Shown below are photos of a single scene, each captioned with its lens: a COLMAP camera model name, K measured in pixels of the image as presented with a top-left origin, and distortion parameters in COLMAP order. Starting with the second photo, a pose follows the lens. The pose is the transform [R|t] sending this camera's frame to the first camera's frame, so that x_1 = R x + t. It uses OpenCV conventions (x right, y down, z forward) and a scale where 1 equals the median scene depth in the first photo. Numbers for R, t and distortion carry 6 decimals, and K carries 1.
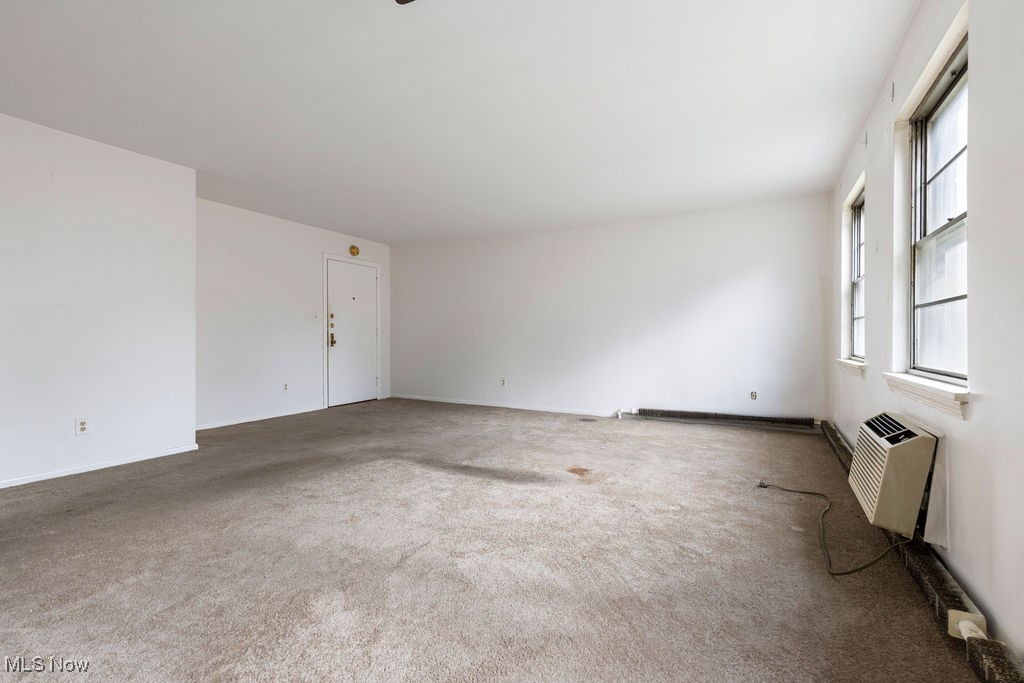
lens RADIAL K [[456.0, 0, 510.5], [0, 456.0, 339.5], [0, 0, 1]] dist [0.001058, 0.000190]
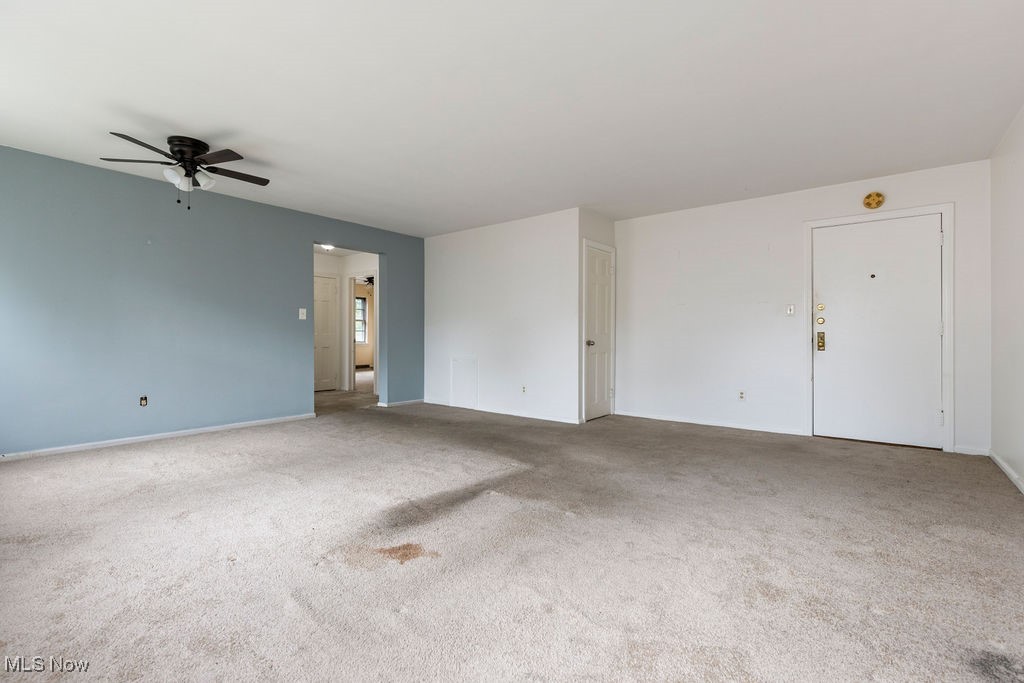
lens RADIAL K [[458.9, 0, 510.5], [0, 458.9, 335.2], [0, 0, 1]] dist [0.000067, -0.000089]
pose [[-0.161582, -0.004281, -0.986850, 0.390054], [-0.002443, 0.999989, -0.003939, -0.004177], [0.986856, 0.001774, -0.161591, 0.645649]]
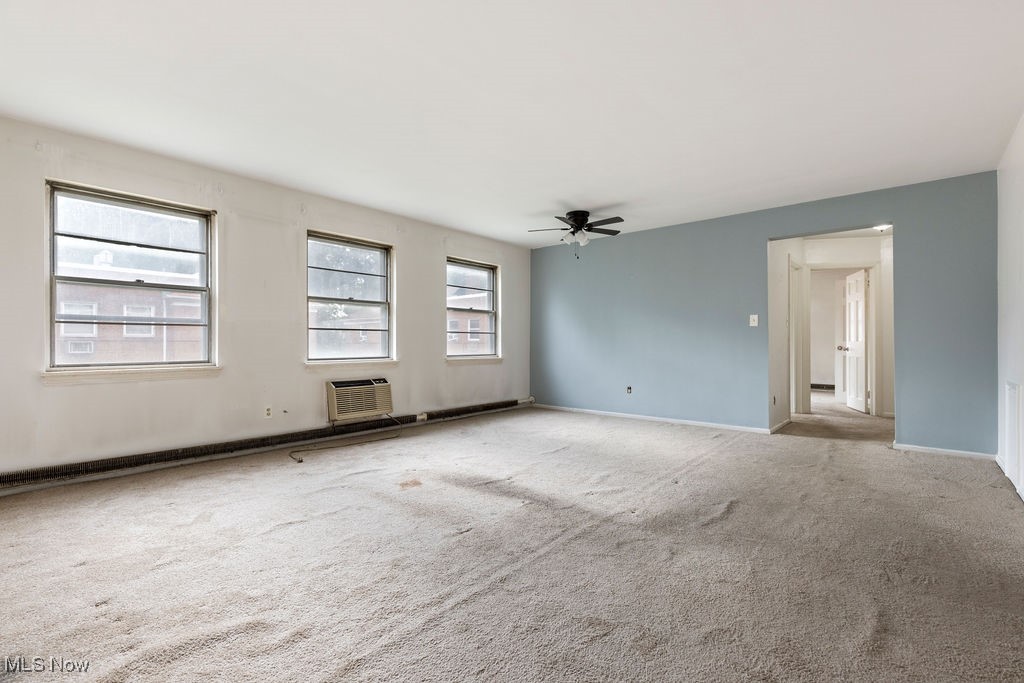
lens RADIAL K [[460.2, 0, 510.6], [0, 460.2, 344.6], [0, 0, 1]] dist [0.002135, 0.000013]
pose [[-0.979597, 0.001231, 0.200967, -0.134646], [0.001306, 0.999999, 0.000240, -0.004463], [-0.200966, 0.000497, -0.979598, 0.997512]]
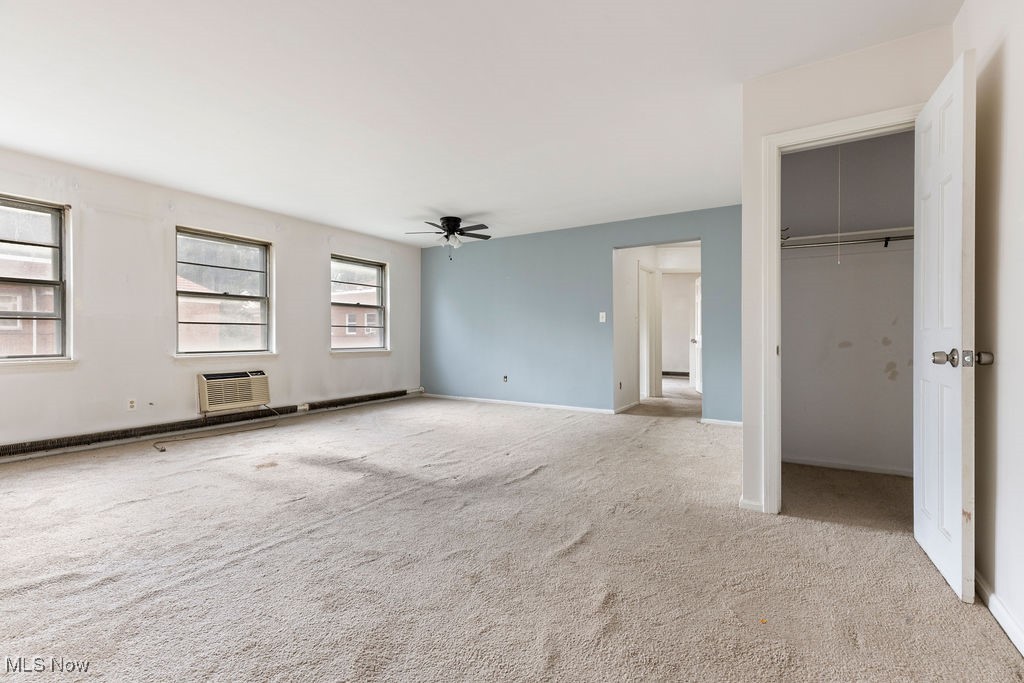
lens RADIAL K [[456.0, 0, 510.5], [0, 456.0, 339.5], [0, 0, 1]] dist [0.001058, 0.000190]
pose [[-0.998872, 0.001660, 0.047460, -0.245712], [0.001861, 0.999990, 0.004187, -0.004807], [-0.047453, 0.004271, -0.998864, 1.059277]]
